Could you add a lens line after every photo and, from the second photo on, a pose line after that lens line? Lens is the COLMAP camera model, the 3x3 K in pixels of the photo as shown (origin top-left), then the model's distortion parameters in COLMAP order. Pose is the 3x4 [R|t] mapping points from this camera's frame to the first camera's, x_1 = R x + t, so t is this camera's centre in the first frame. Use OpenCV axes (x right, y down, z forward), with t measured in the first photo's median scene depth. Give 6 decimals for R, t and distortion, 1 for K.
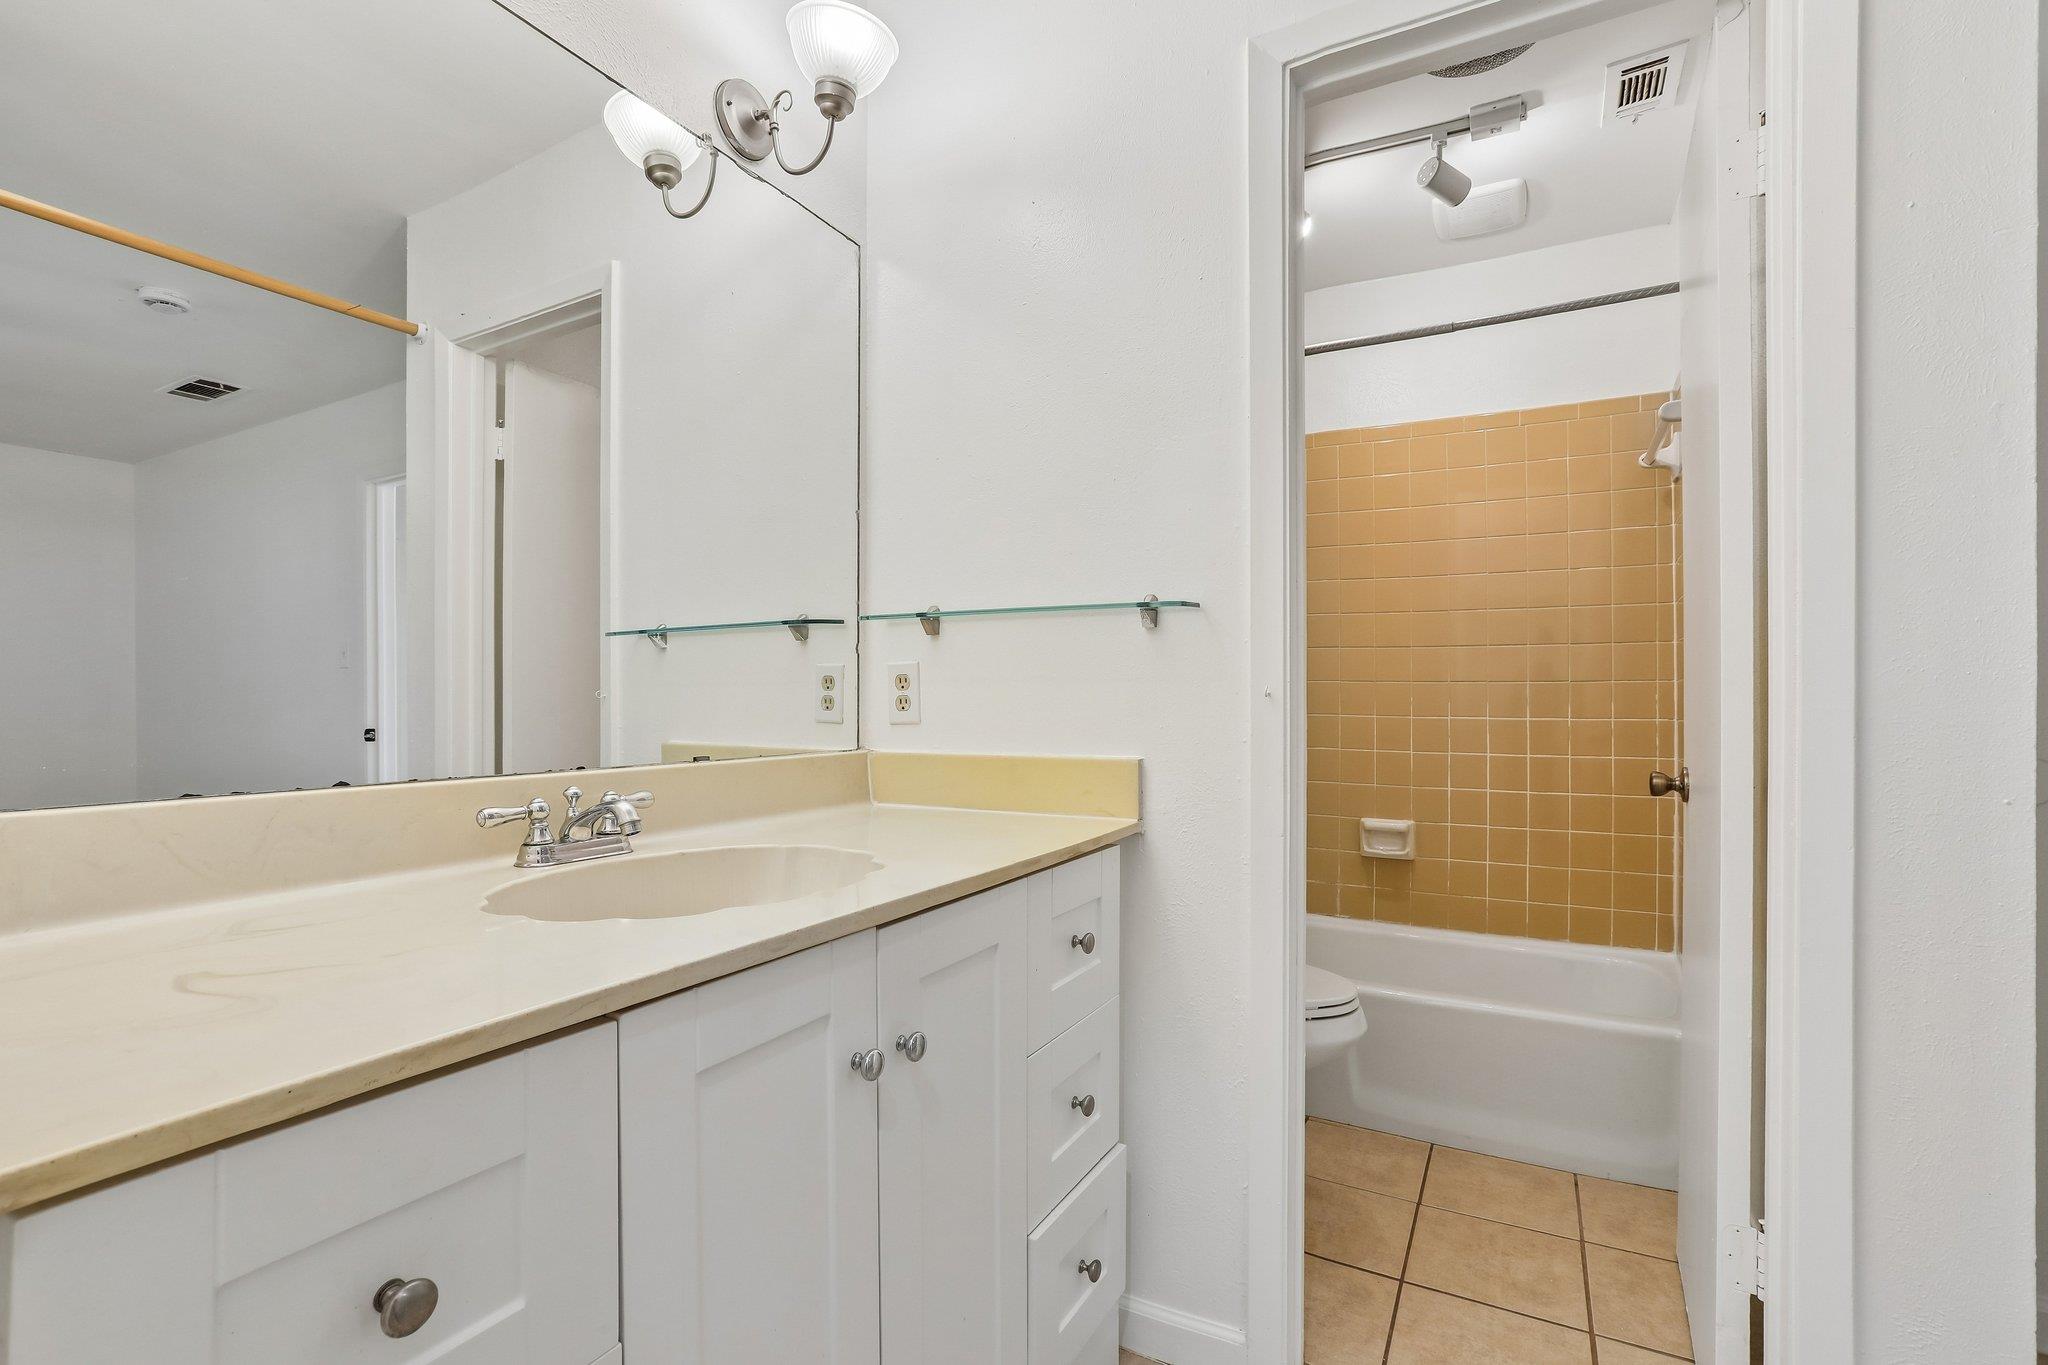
lens RADIAL K [[937.6, 0, 1026.1], [0, 937.6, 685.4], [0, 0, 1]] dist [-0.070590, 0.032328]
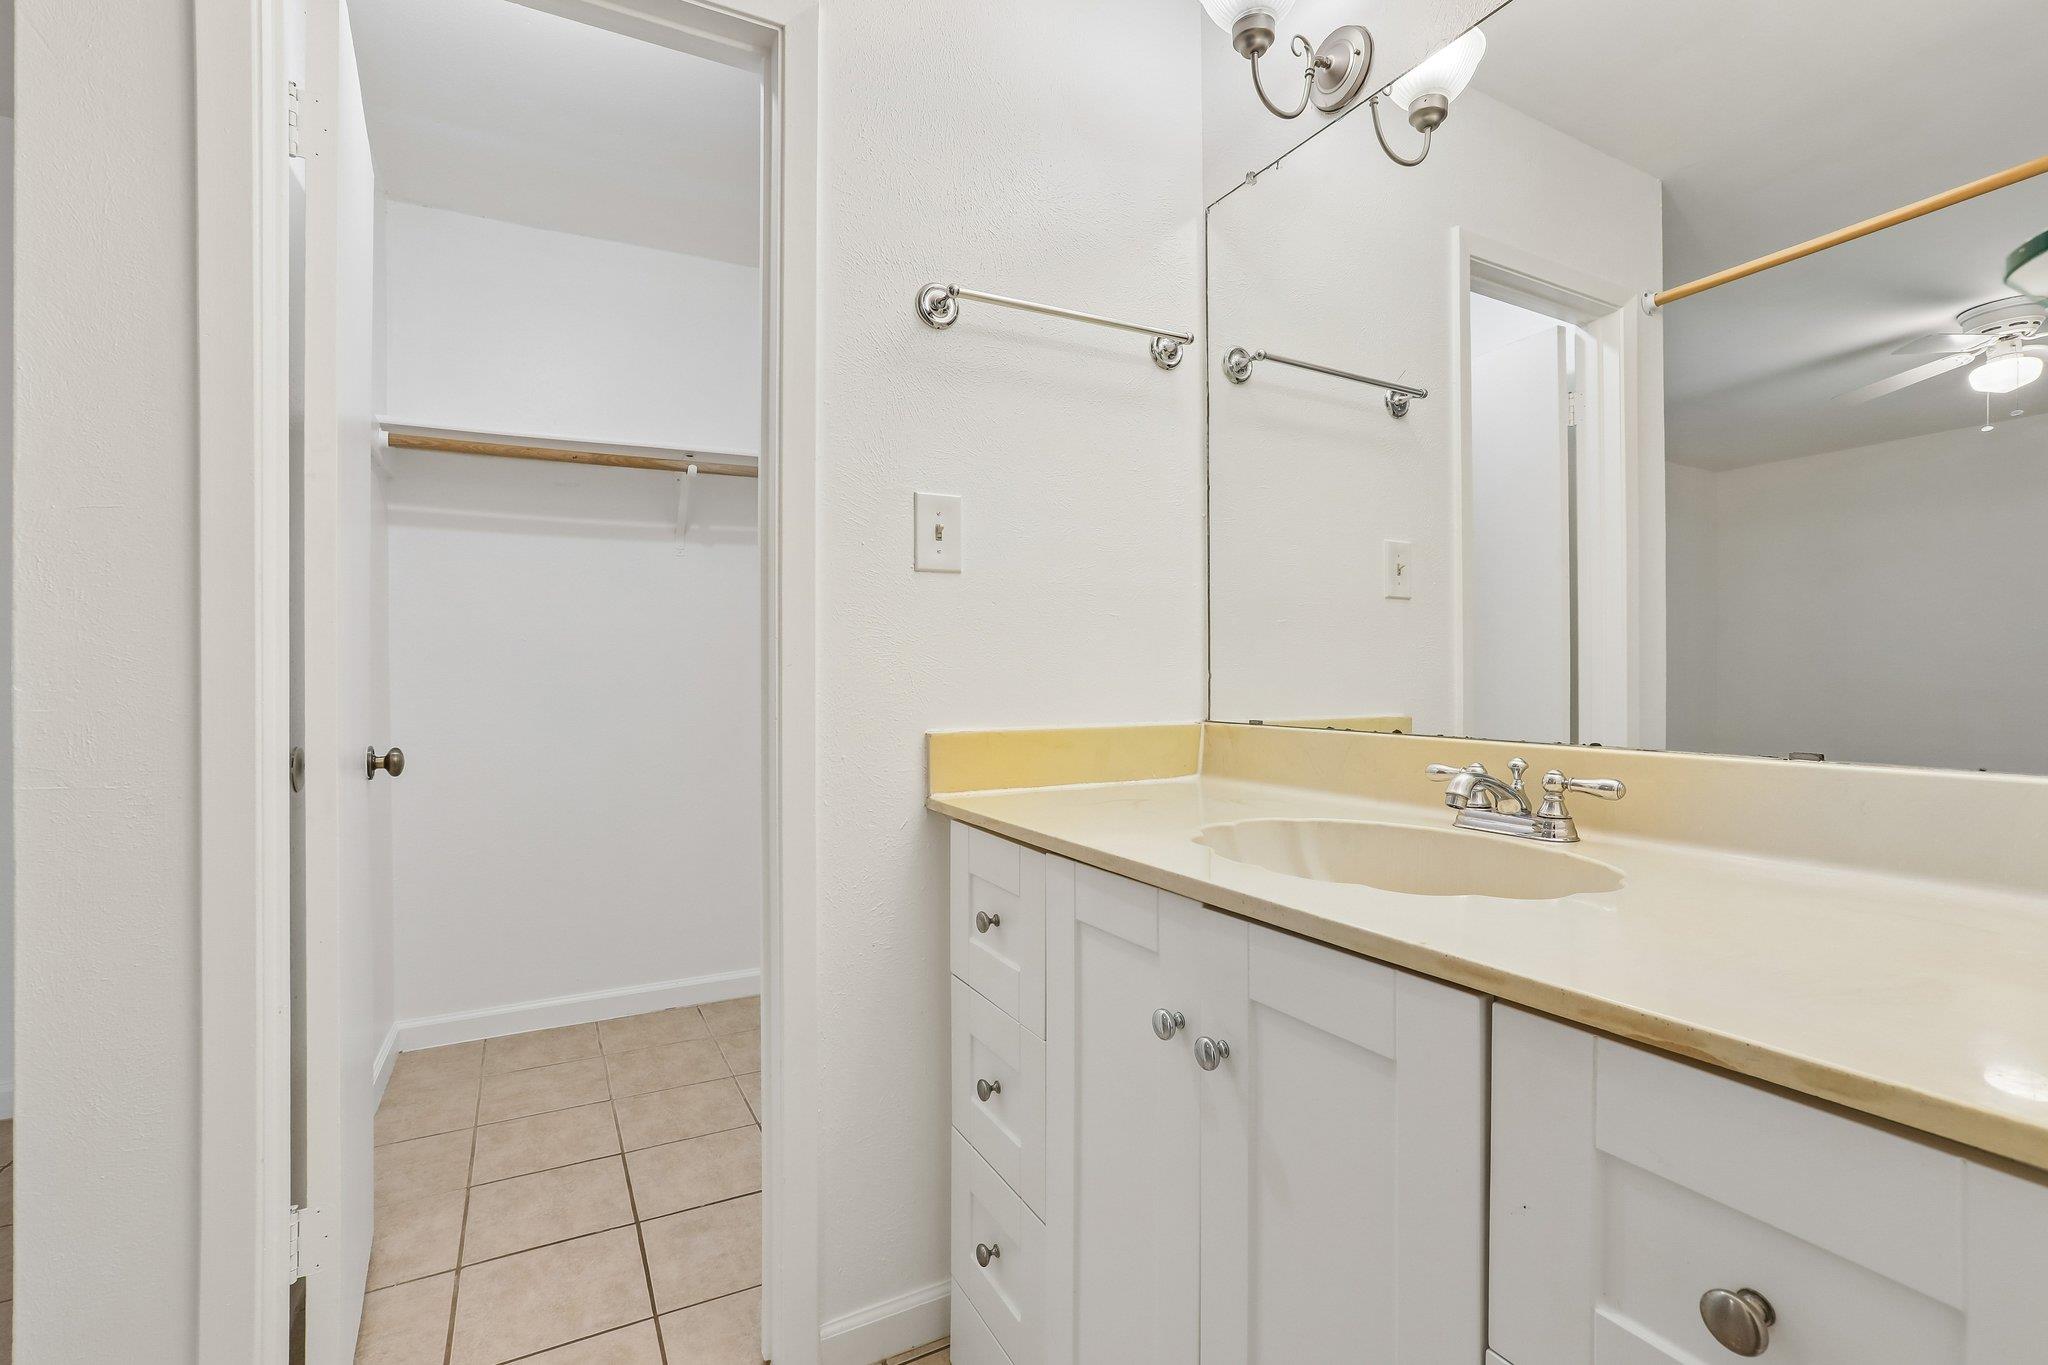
lens RADIAL K [[937.6, 0, 1026.1], [0, 937.6, 685.4], [0, 0, 1]] dist [-0.070590, 0.032328]
pose [[-0.552657, 0.016391, -0.833248, 0.616010], [0.021935, 0.999746, 0.005117, 0.016969], [0.833120, -0.015449, -0.552876, 1.133166]]
